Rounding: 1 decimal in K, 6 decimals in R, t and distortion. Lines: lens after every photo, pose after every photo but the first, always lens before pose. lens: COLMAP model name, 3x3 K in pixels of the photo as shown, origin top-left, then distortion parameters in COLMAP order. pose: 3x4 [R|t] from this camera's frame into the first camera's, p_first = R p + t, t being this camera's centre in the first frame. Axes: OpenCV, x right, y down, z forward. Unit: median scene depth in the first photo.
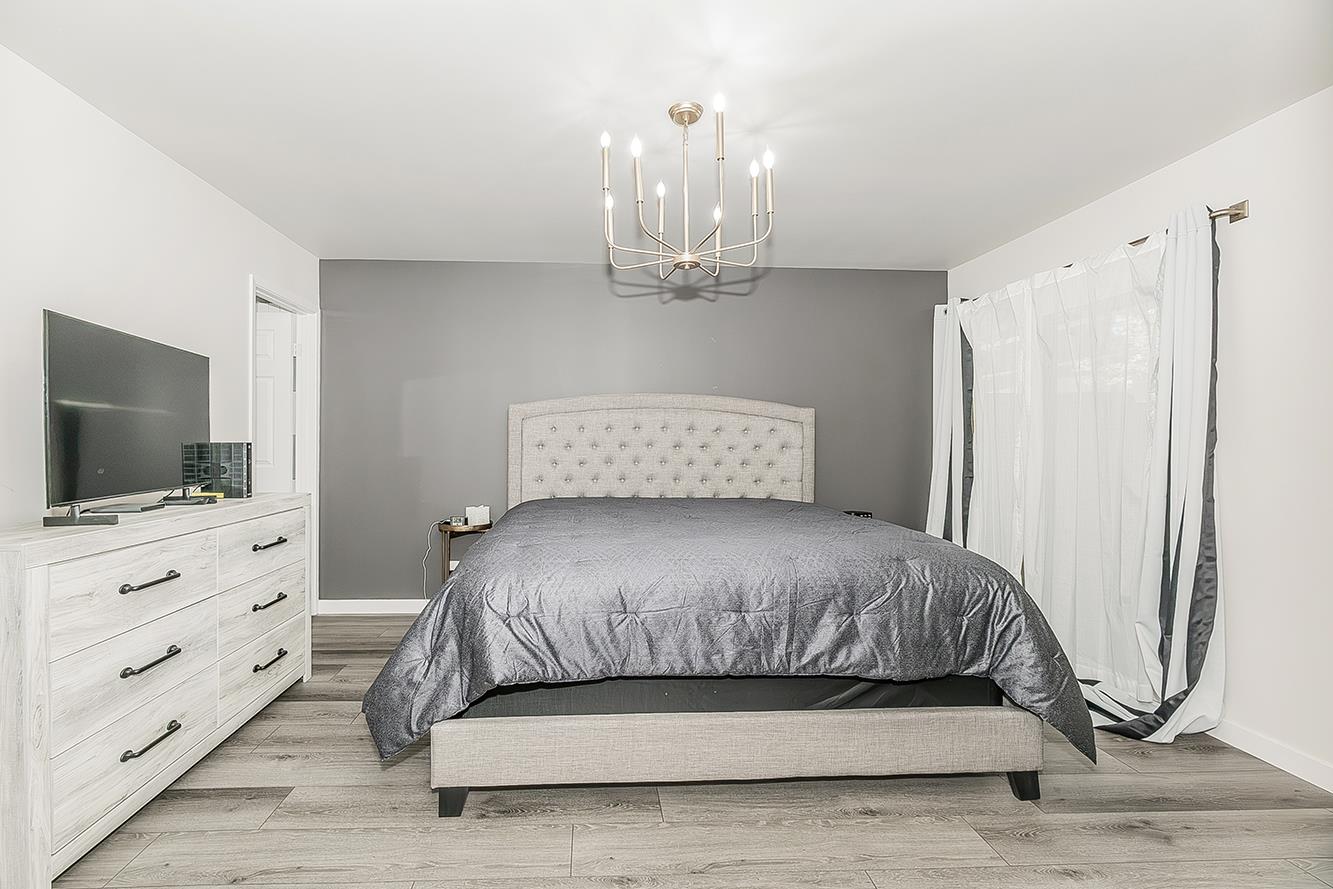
lens RADIAL K [[599.4, 0, 601.8], [0, 599.4, 451.7], [0, 0, 1]] dist [-0.003069, -0.000202]
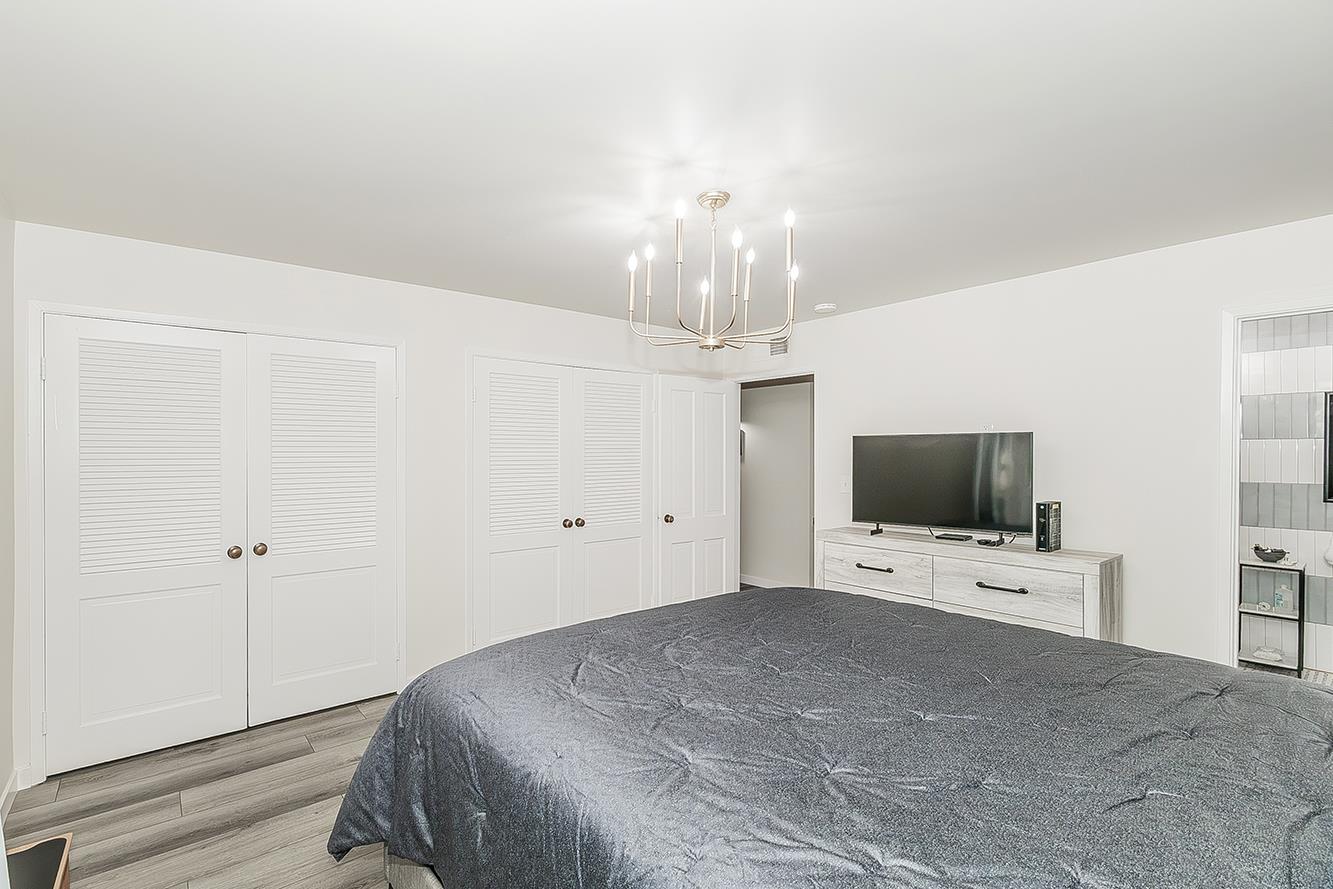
lens RADIAL K [[599.4, 0, 601.8], [0, 599.4, 451.7], [0, 0, 1]] dist [-0.003069, -0.000202]
pose [[-0.817205, -0.007943, -0.576293, 0.665838], [-0.012338, 0.999917, 0.003714, -0.095068], [0.576215, 0.010145, -0.817235, 1.281304]]
